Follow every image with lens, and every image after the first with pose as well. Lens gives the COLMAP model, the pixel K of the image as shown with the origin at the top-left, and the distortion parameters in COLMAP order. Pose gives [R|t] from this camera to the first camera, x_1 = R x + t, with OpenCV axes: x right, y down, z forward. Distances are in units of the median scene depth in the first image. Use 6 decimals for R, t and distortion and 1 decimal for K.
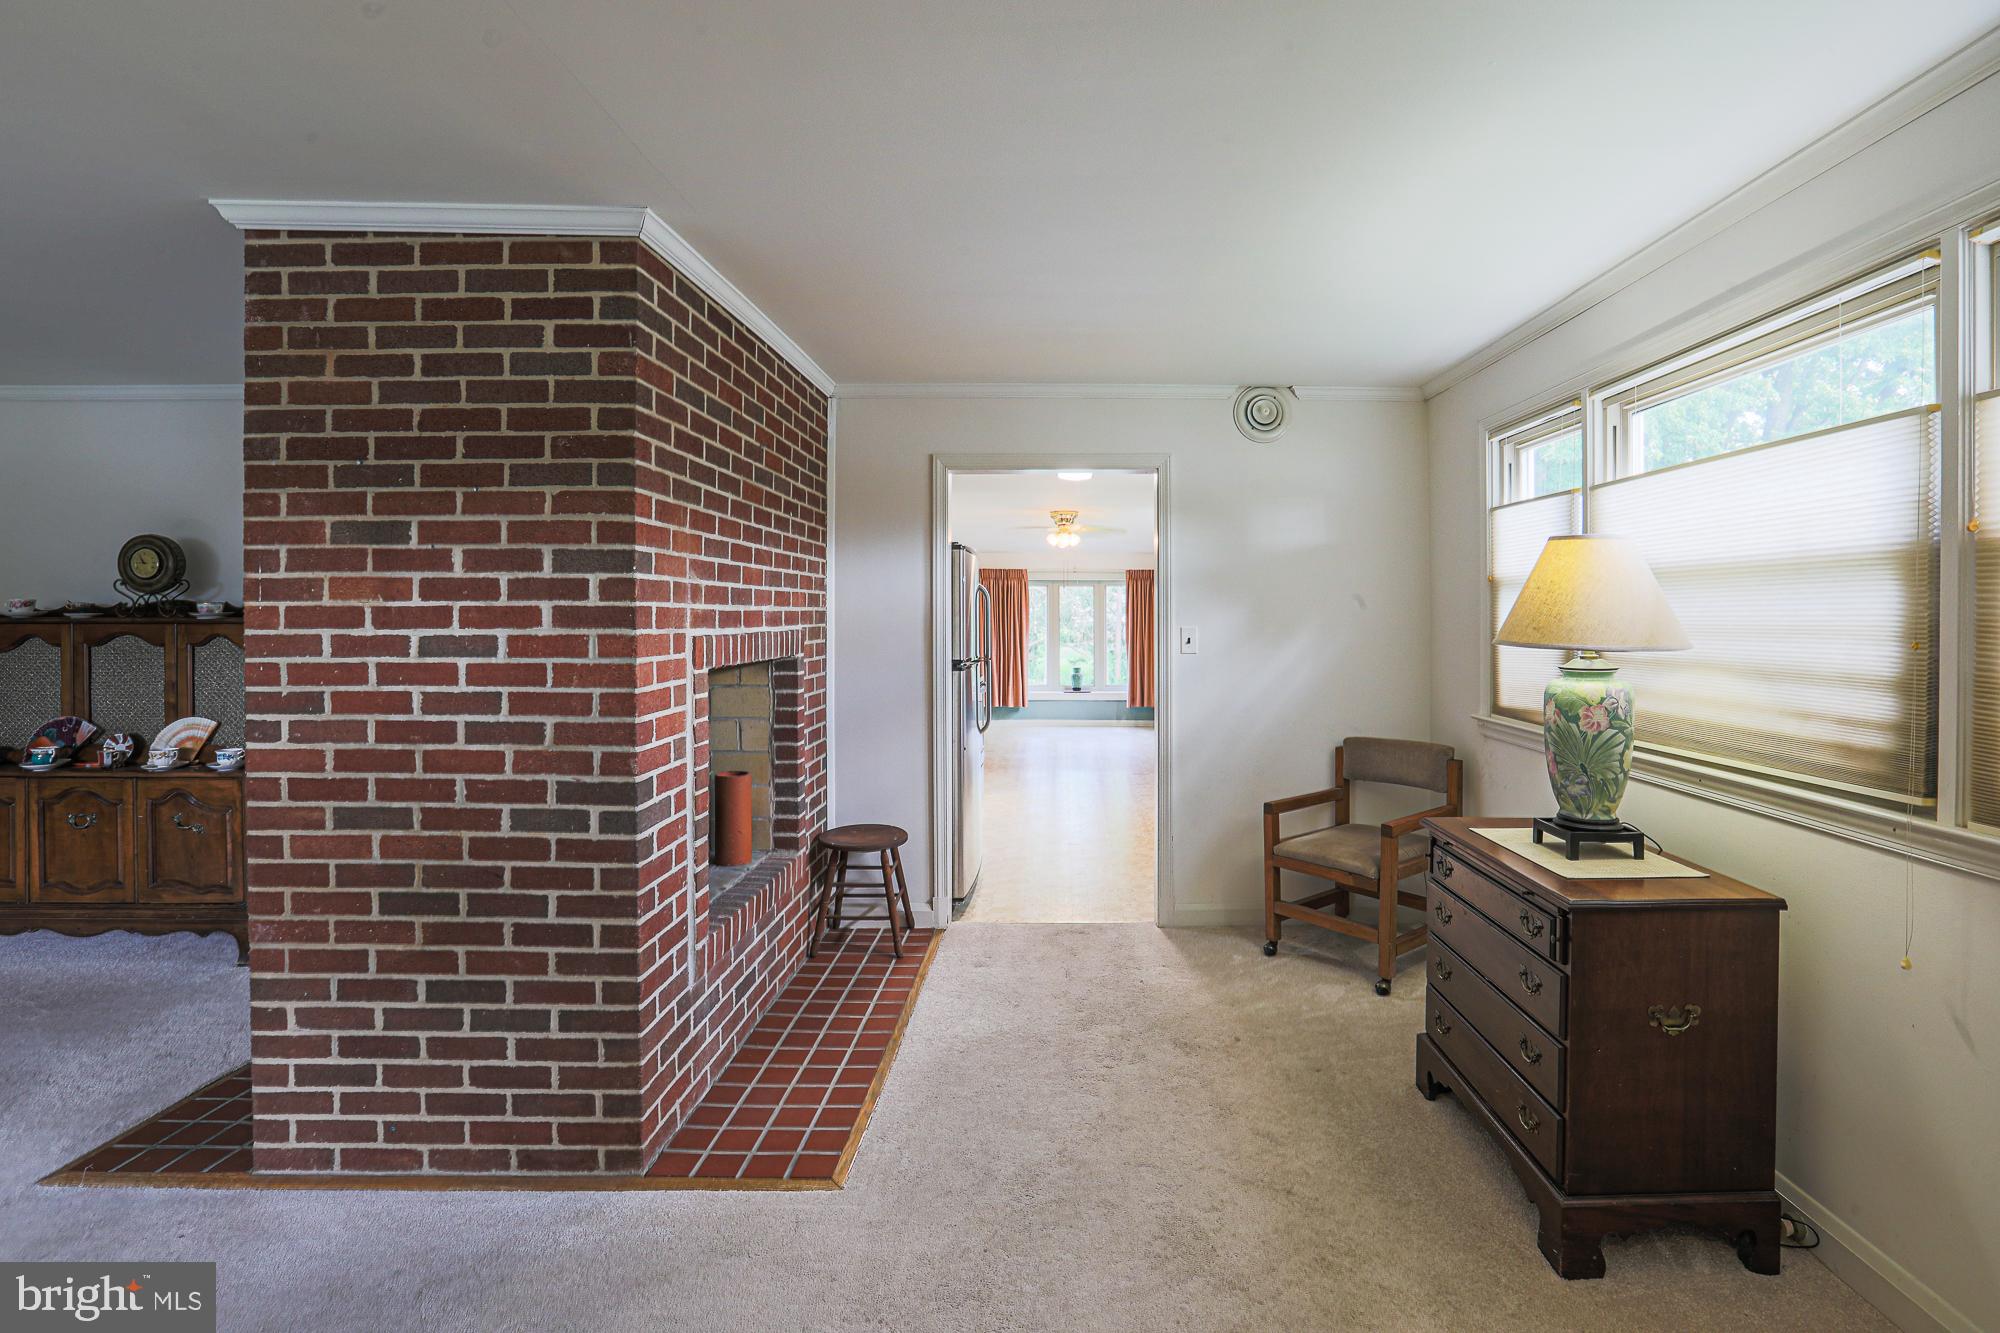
lens RADIAL K [[953.4, 0, 997.5], [0, 953.4, 633.7], [0, 0, 1]] dist [-0.053882, 0.015837]
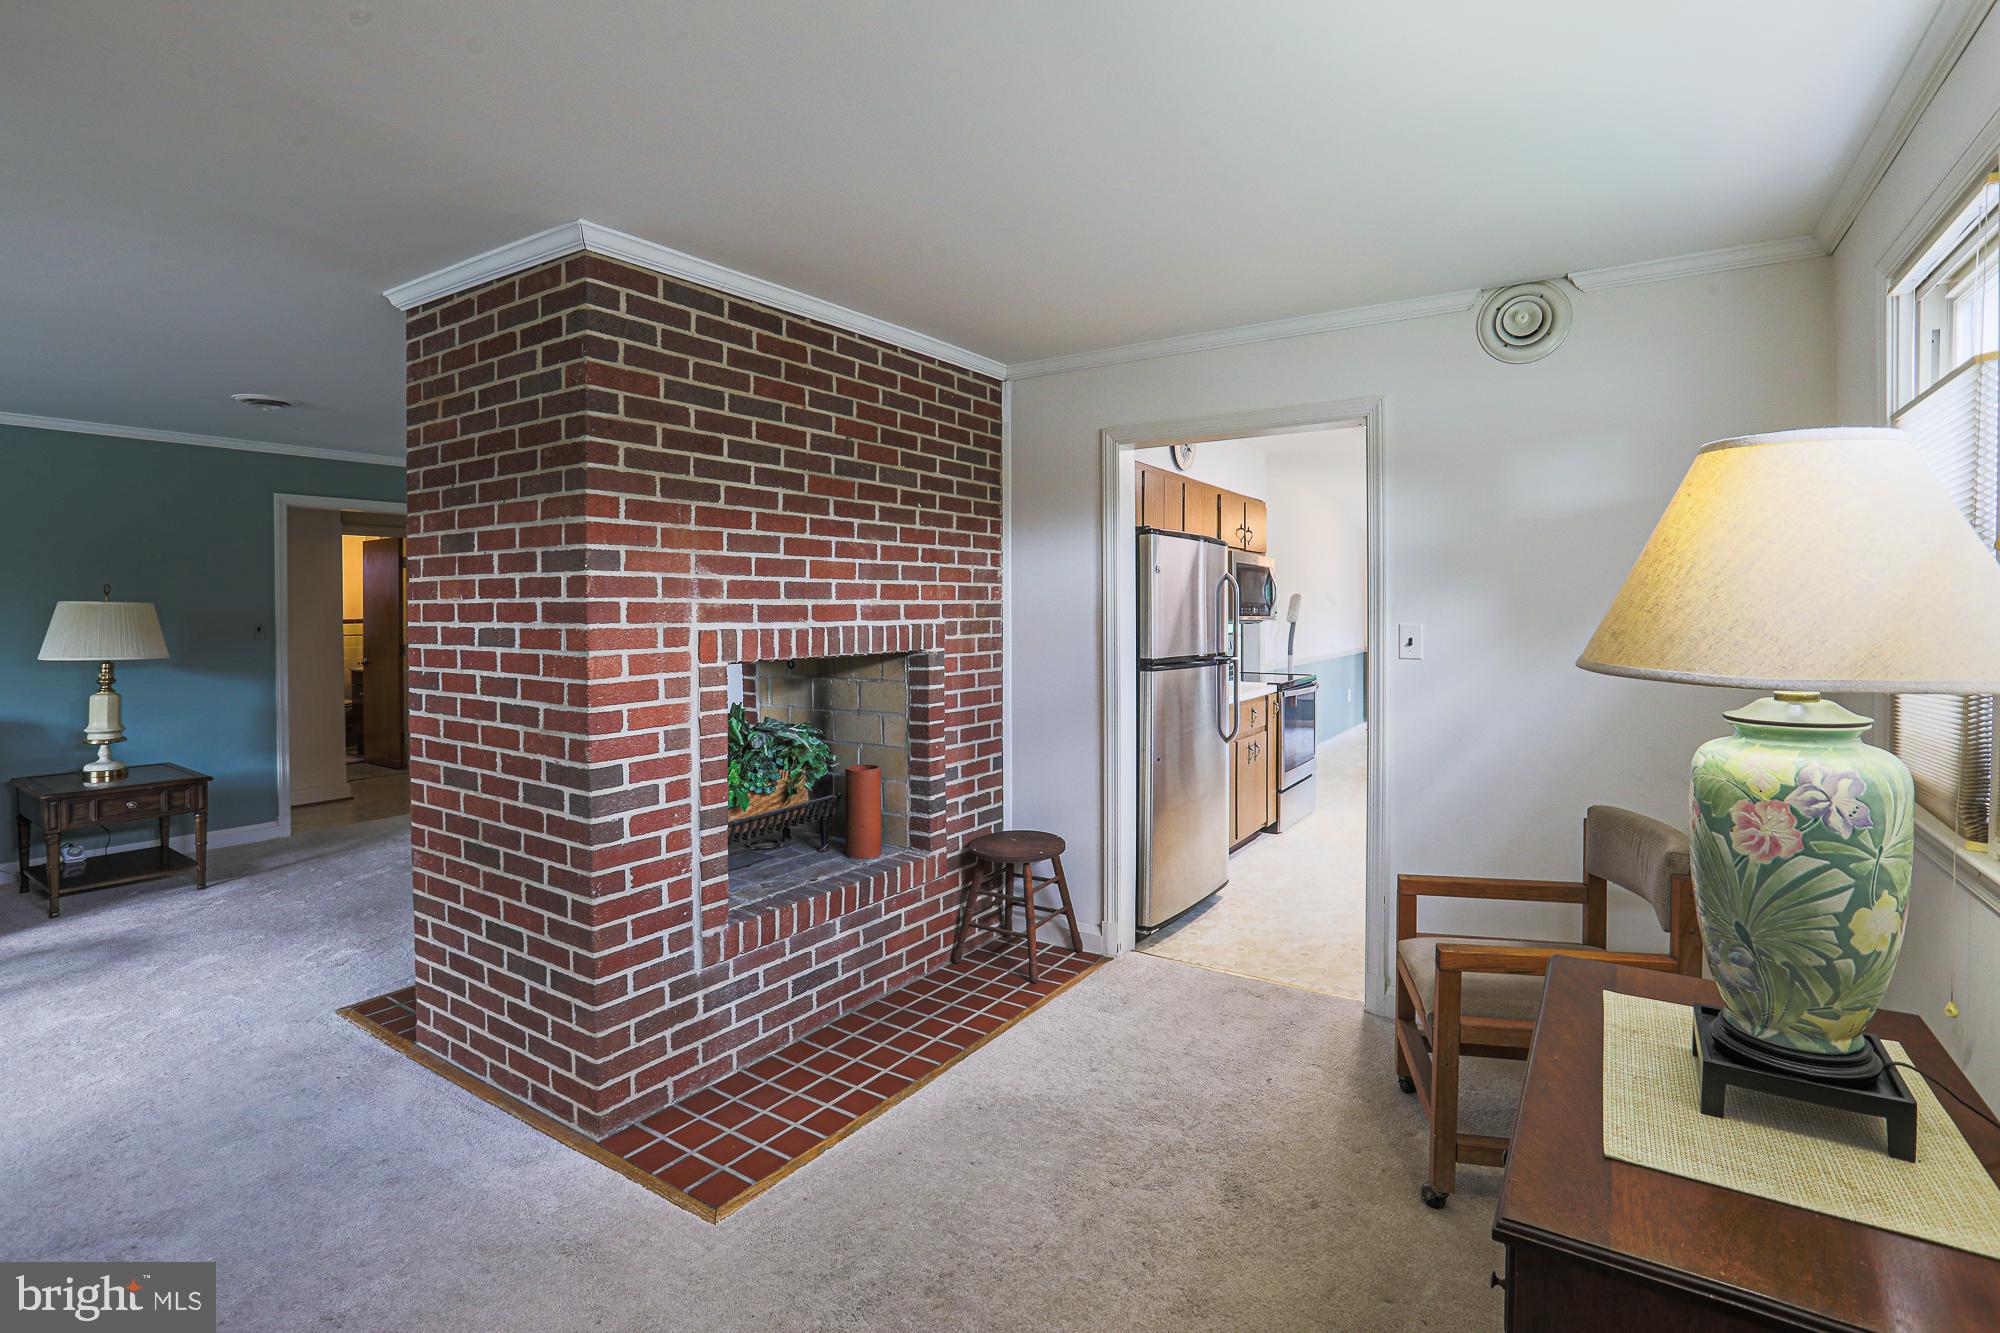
lens RADIAL K [[896.6, 0, 982.2], [0, 896.6, 628.2], [0, 0, 1]] dist [-0.058644, 0.018135]
pose [[0.839591, 0.008749, -0.543149, 0.516833], [-0.006439, 0.999960, 0.006155, -0.009073], [0.543181, -0.001671, 0.839614, 0.406537]]
